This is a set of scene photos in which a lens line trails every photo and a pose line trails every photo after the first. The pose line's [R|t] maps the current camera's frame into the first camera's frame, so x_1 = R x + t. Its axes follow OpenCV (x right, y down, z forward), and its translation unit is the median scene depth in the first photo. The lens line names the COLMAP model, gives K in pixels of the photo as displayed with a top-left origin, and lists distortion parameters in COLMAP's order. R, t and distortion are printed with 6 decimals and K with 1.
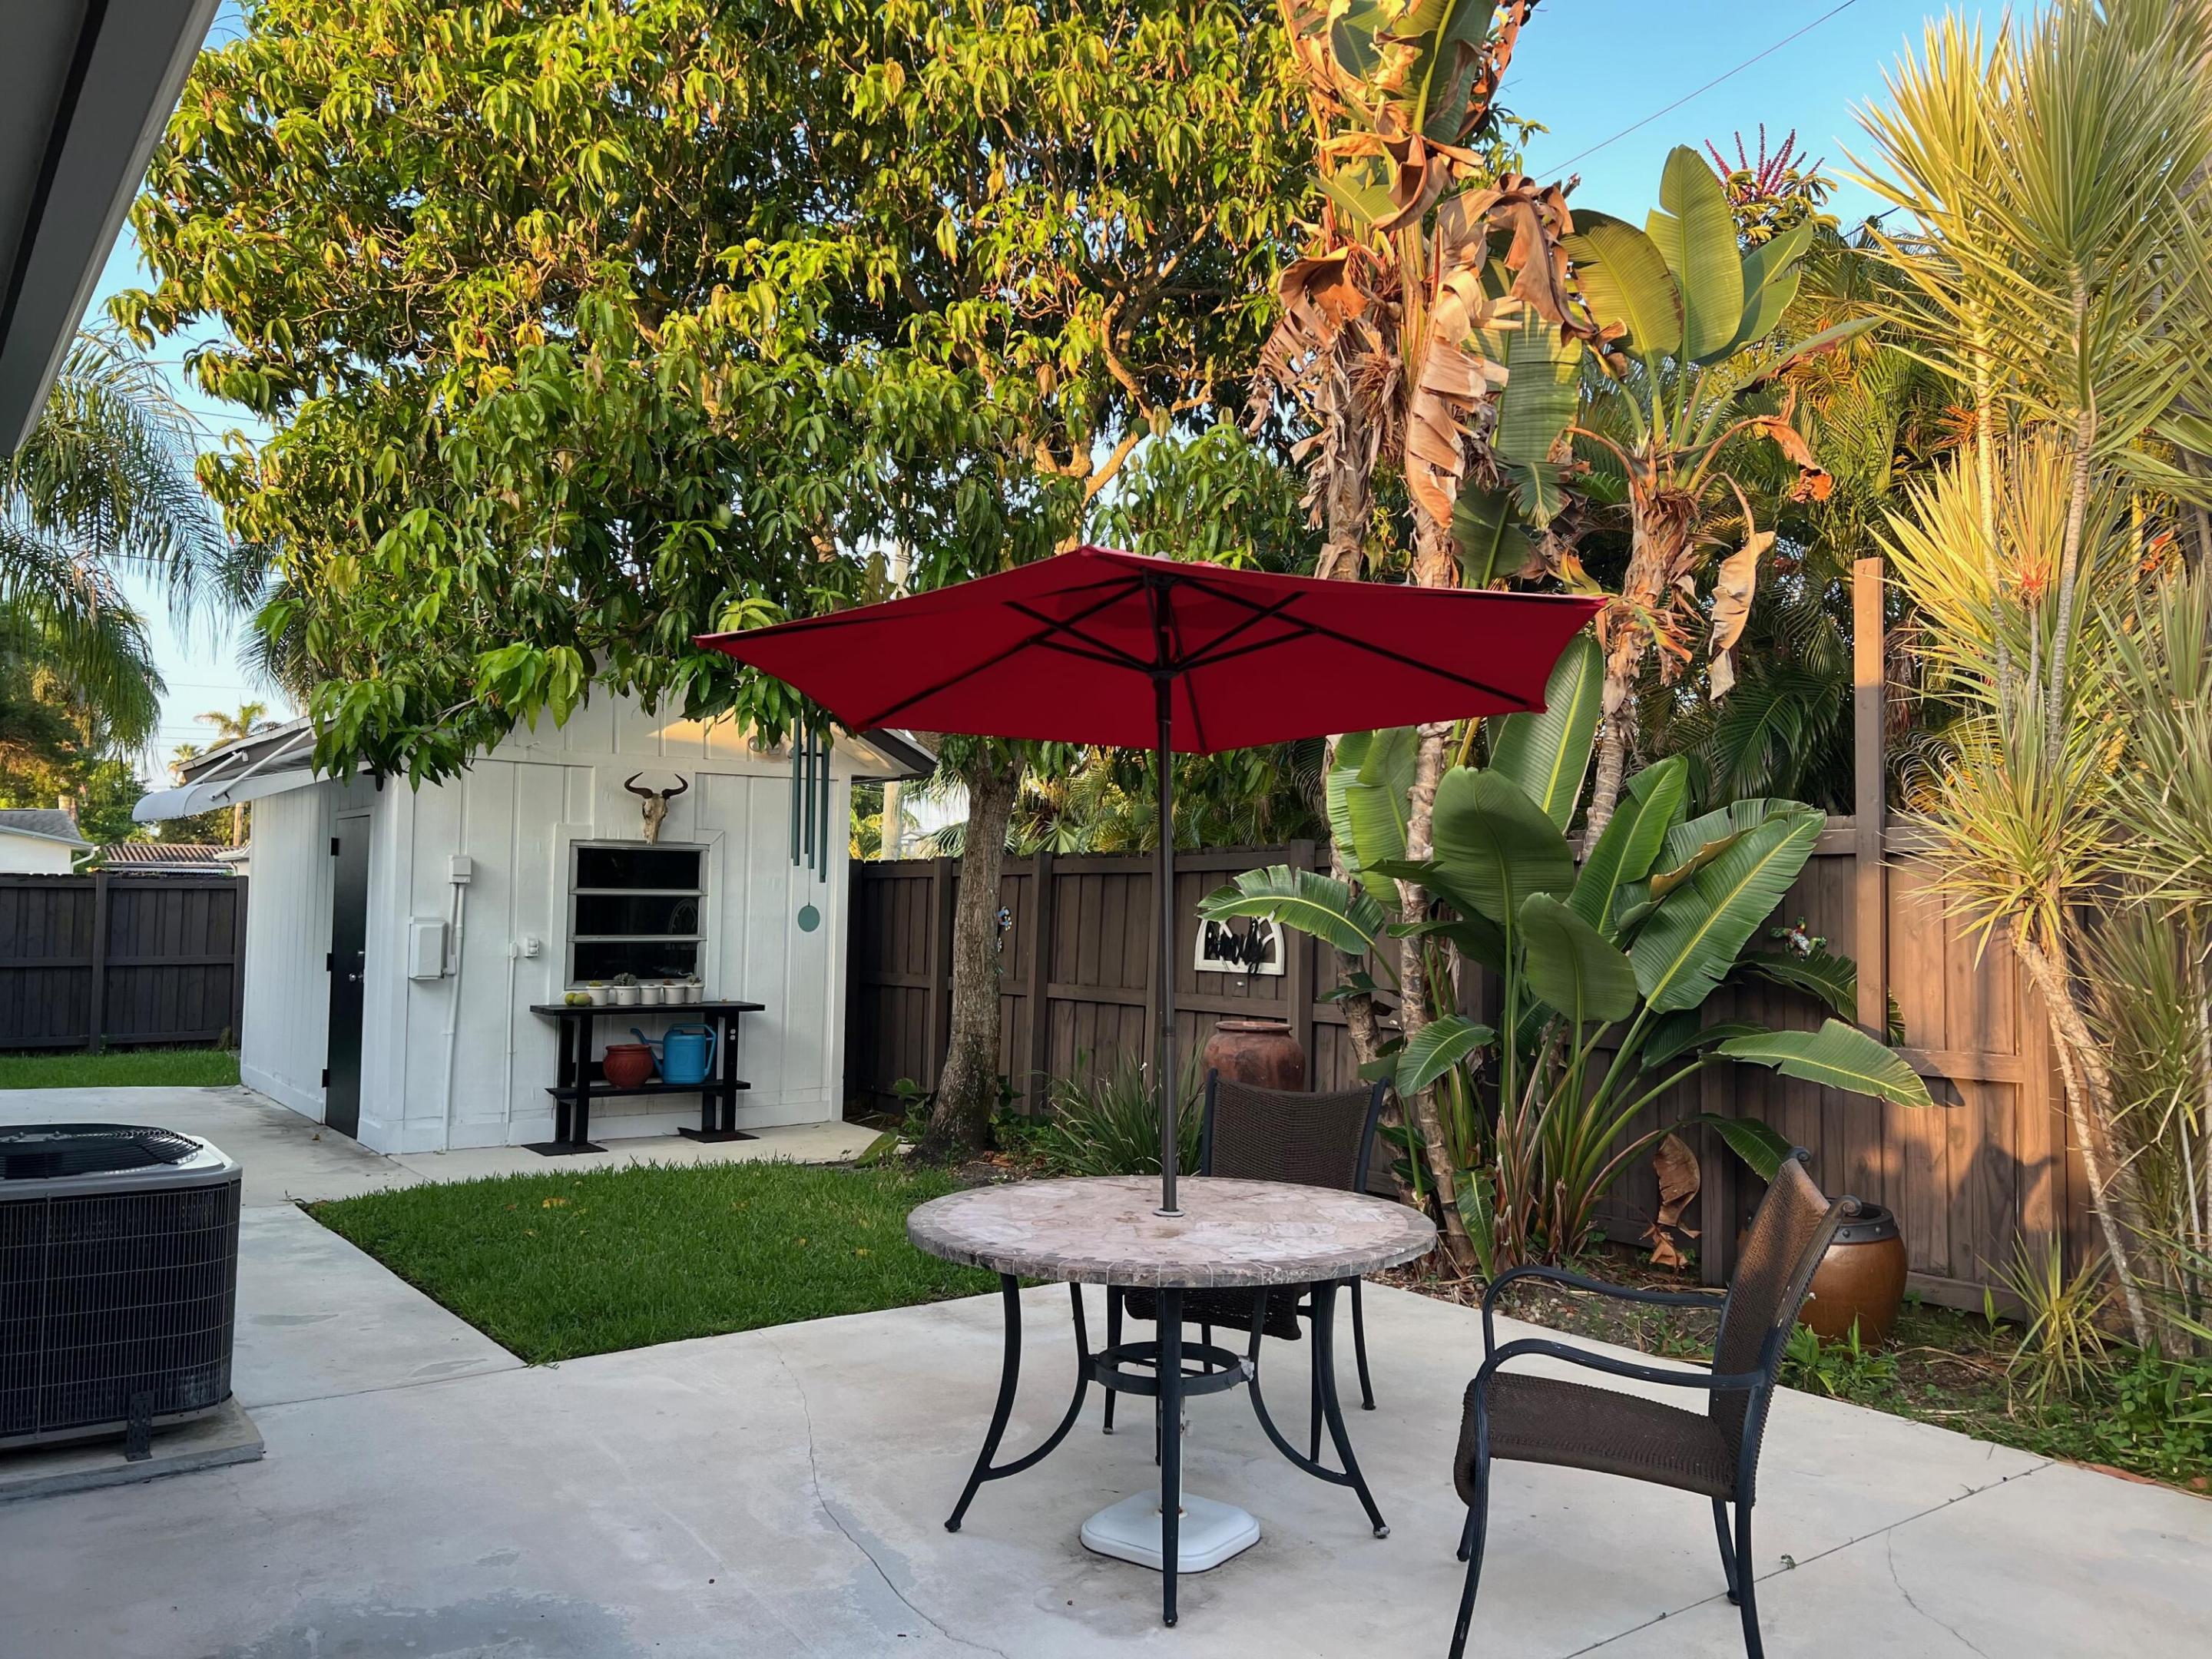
lens RADIAL K [[1655.5, 0, 1106.0], [0, 1655.5, 829.5], [0, 0, 1]] dist [0.044266, -0.111219]
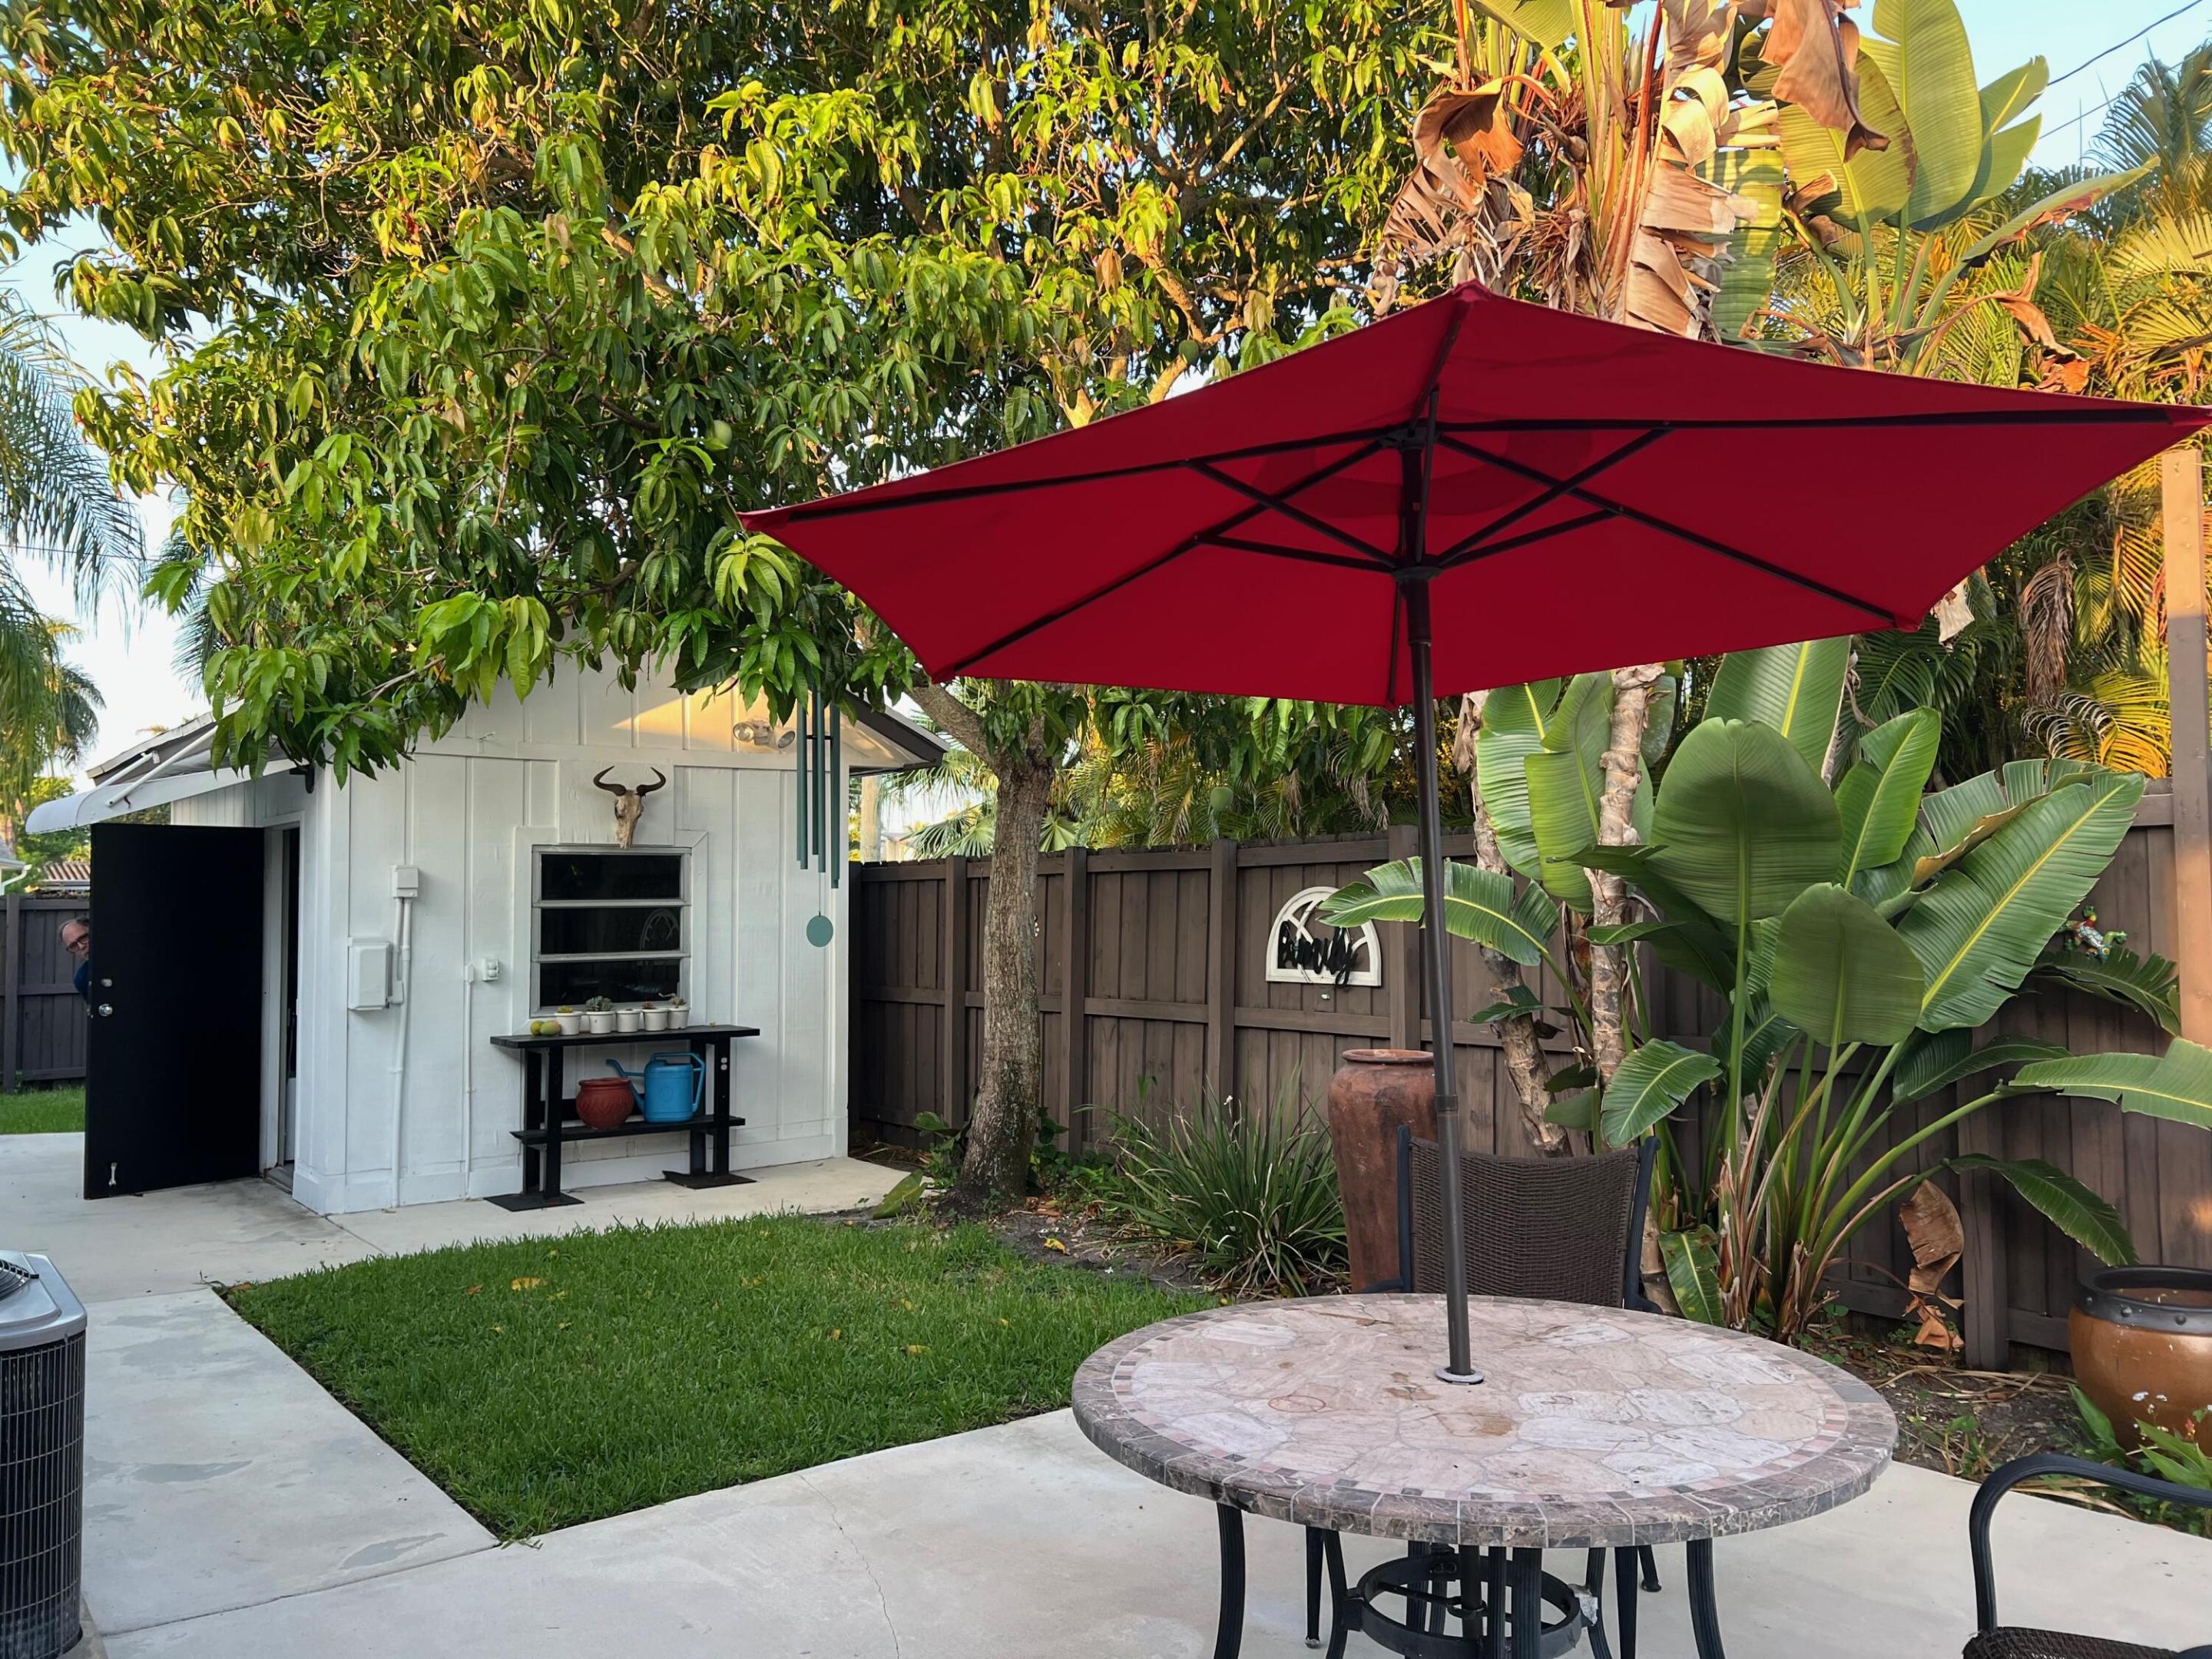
lens RADIAL K [[1700.8, 0, 1106.0], [0, 1700.8, 829.5], [0, 0, 1]] dist [0.043988, -0.090733]
pose [[0.999669, -0.020692, 0.015277, -0.055212], [0.020658, 0.999784, 0.002359, 0.003387], [-0.015323, -0.002043, 0.999881, 0.156452]]
